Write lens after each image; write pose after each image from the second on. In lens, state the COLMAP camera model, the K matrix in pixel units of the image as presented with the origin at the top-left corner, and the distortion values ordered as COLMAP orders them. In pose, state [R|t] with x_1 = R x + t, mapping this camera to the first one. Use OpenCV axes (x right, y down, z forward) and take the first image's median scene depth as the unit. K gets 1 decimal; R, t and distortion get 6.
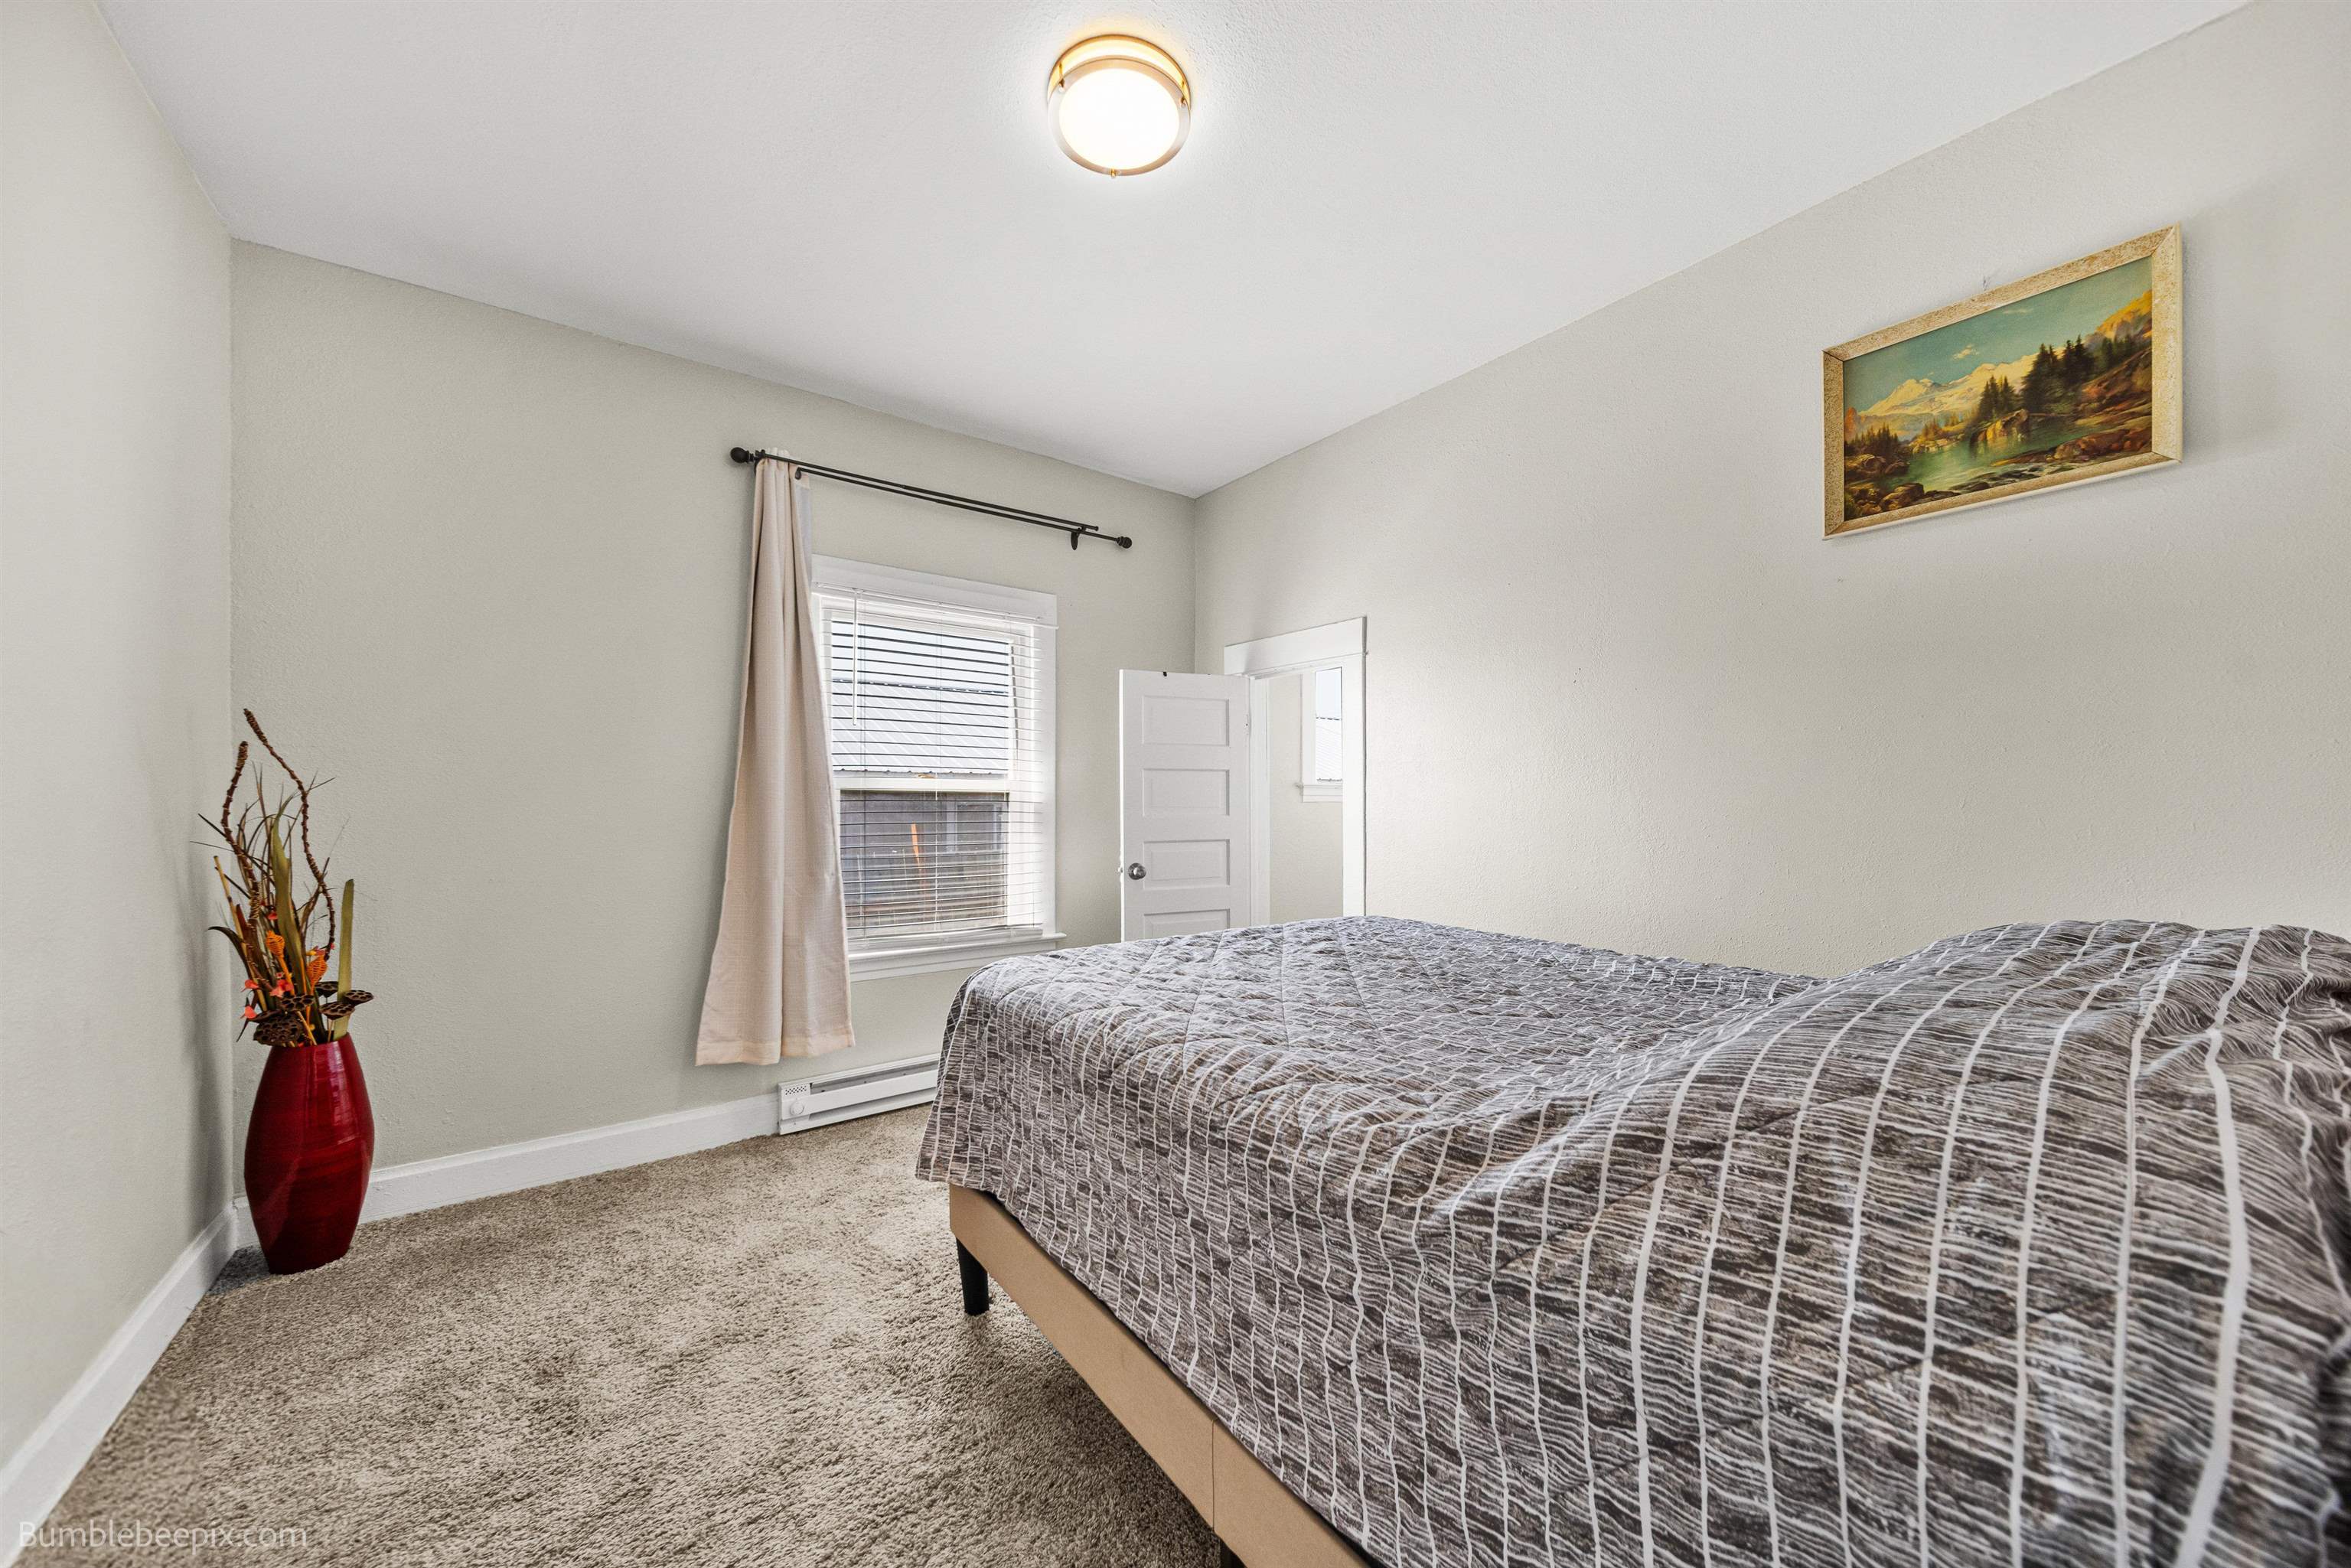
lens RADIAL K [[827.7, 0, 1175.2], [0, 827.7, 800.1], [0, 0, 1]] dist [-0.000223, -0.000101]
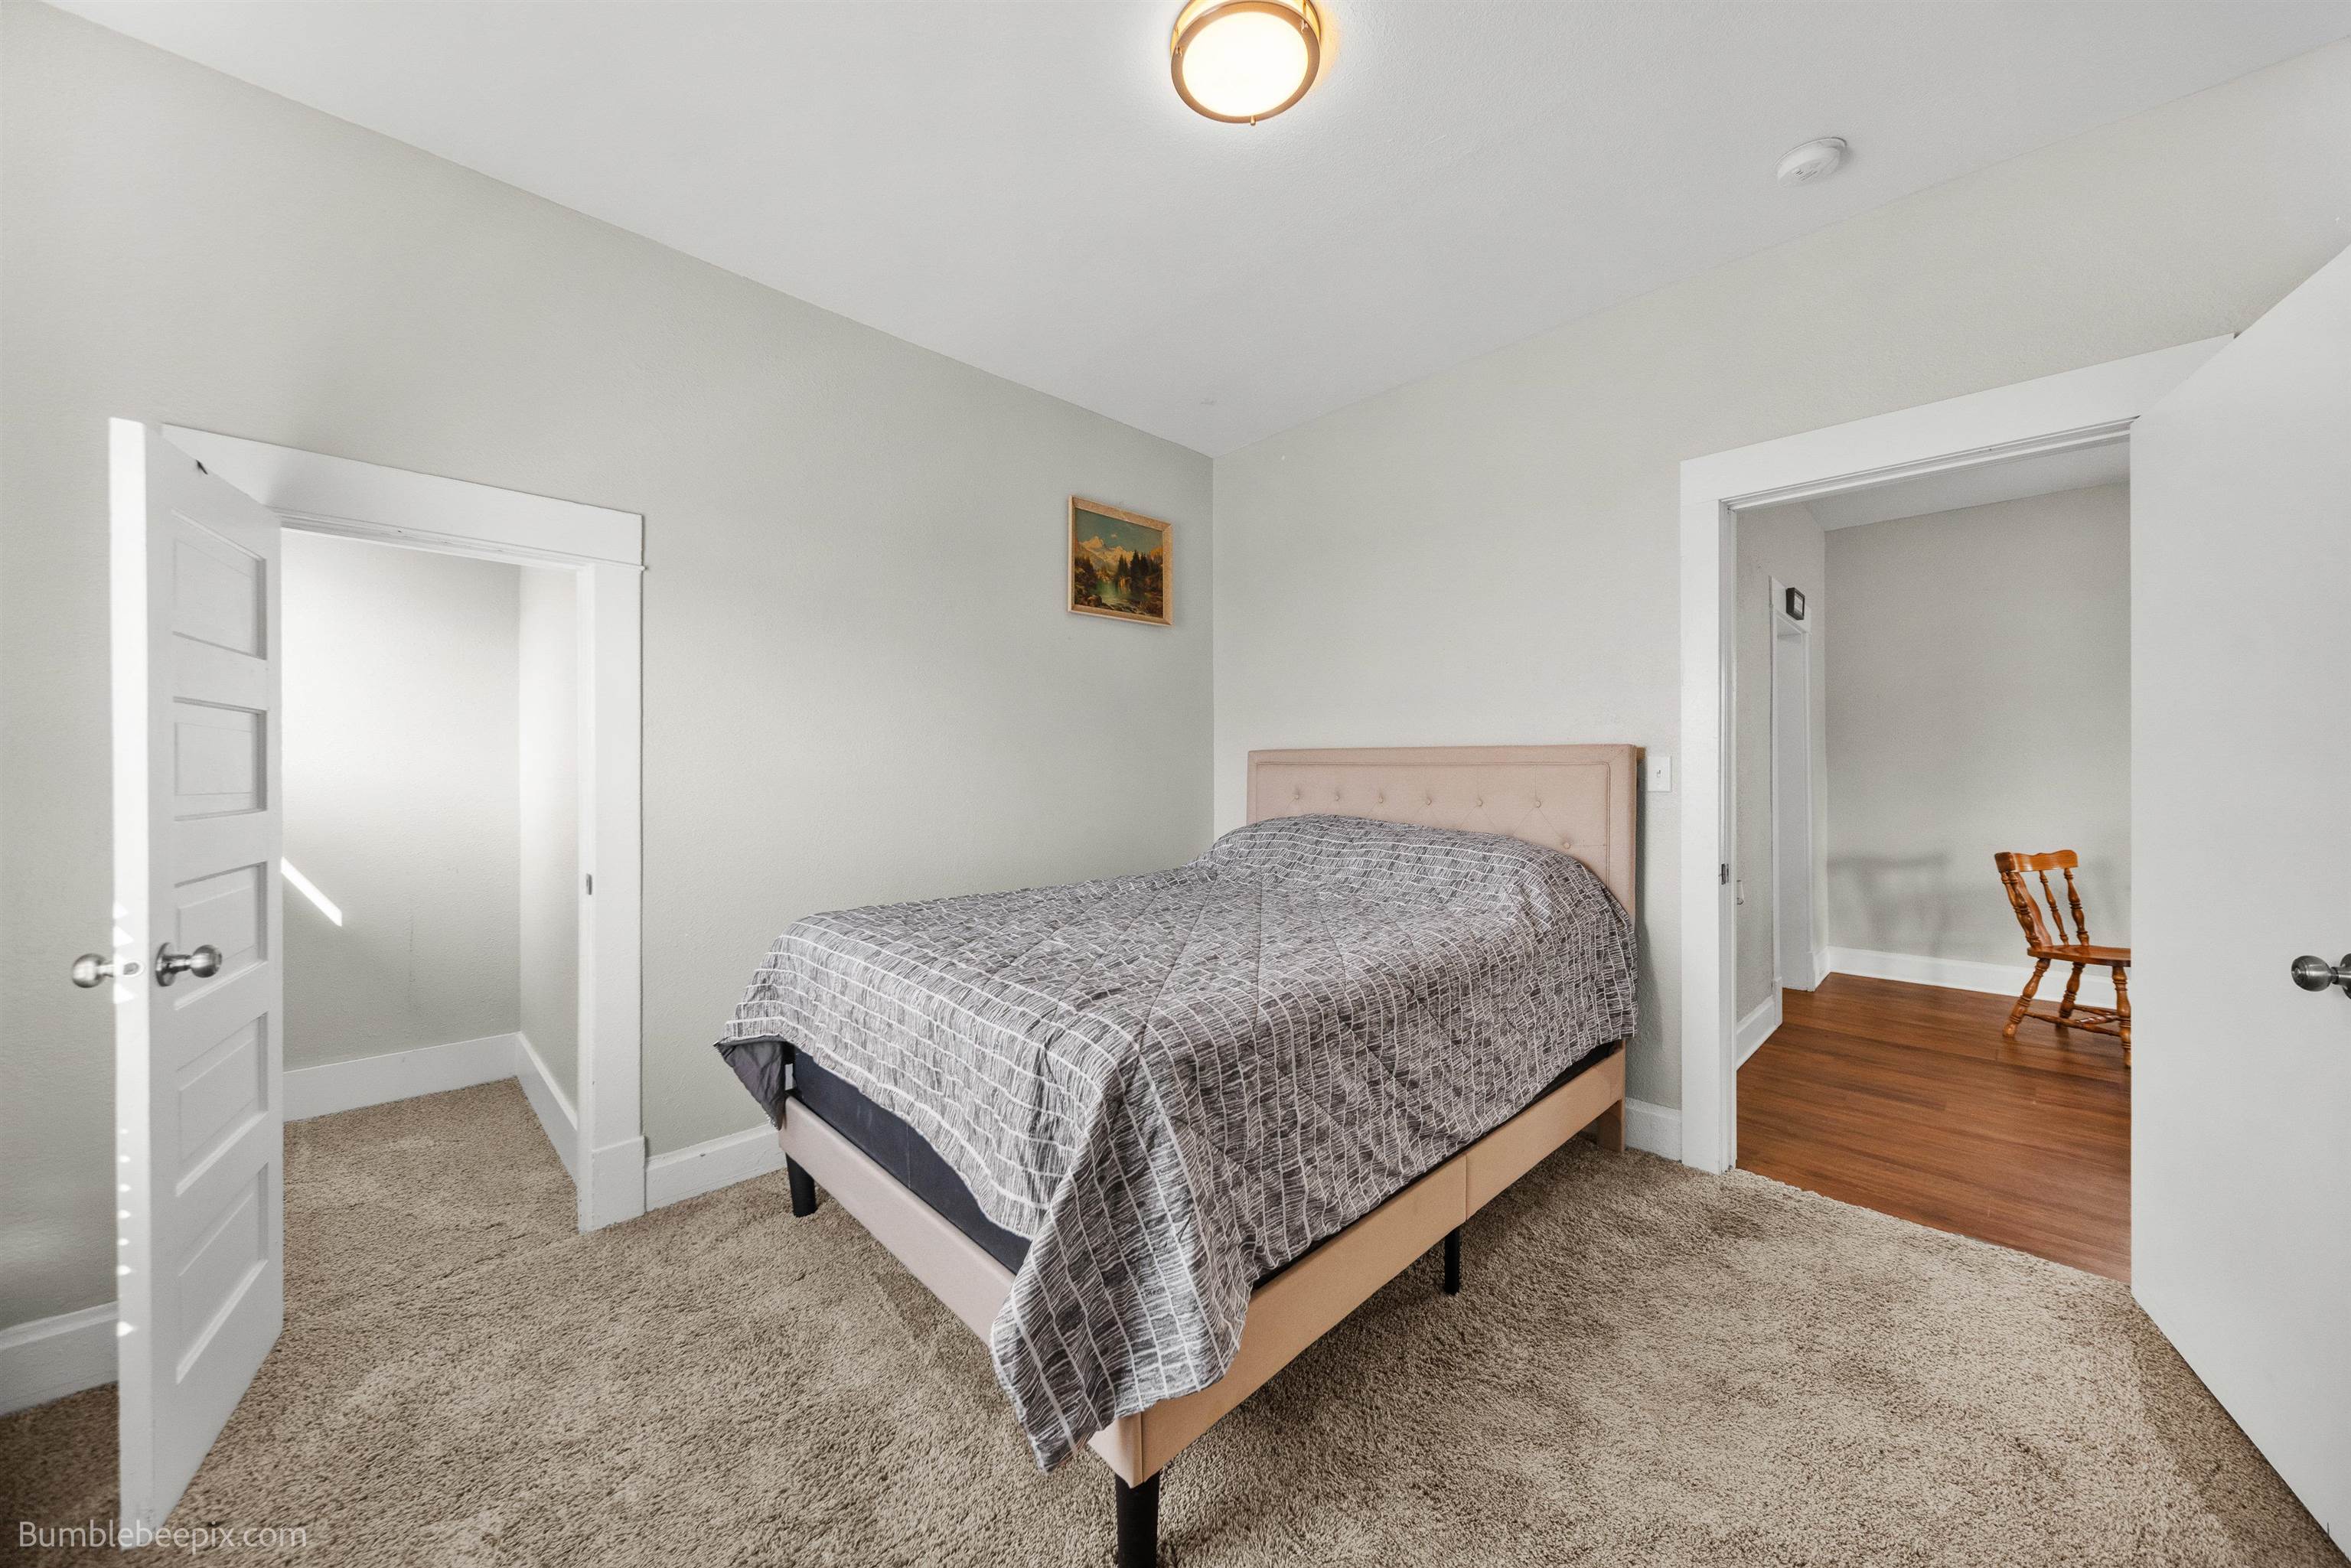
lens RADIAL K [[822.8, 0, 1175.3], [0, 822.8, 788.8], [0, 0, 1]] dist [0.000499, -0.000005]
pose [[-0.143871, -0.029474, 0.989157, -0.913156], [-0.002832, 0.999565, 0.029372, -0.016216], [-0.989592, 0.001425, -0.143892, 1.094707]]
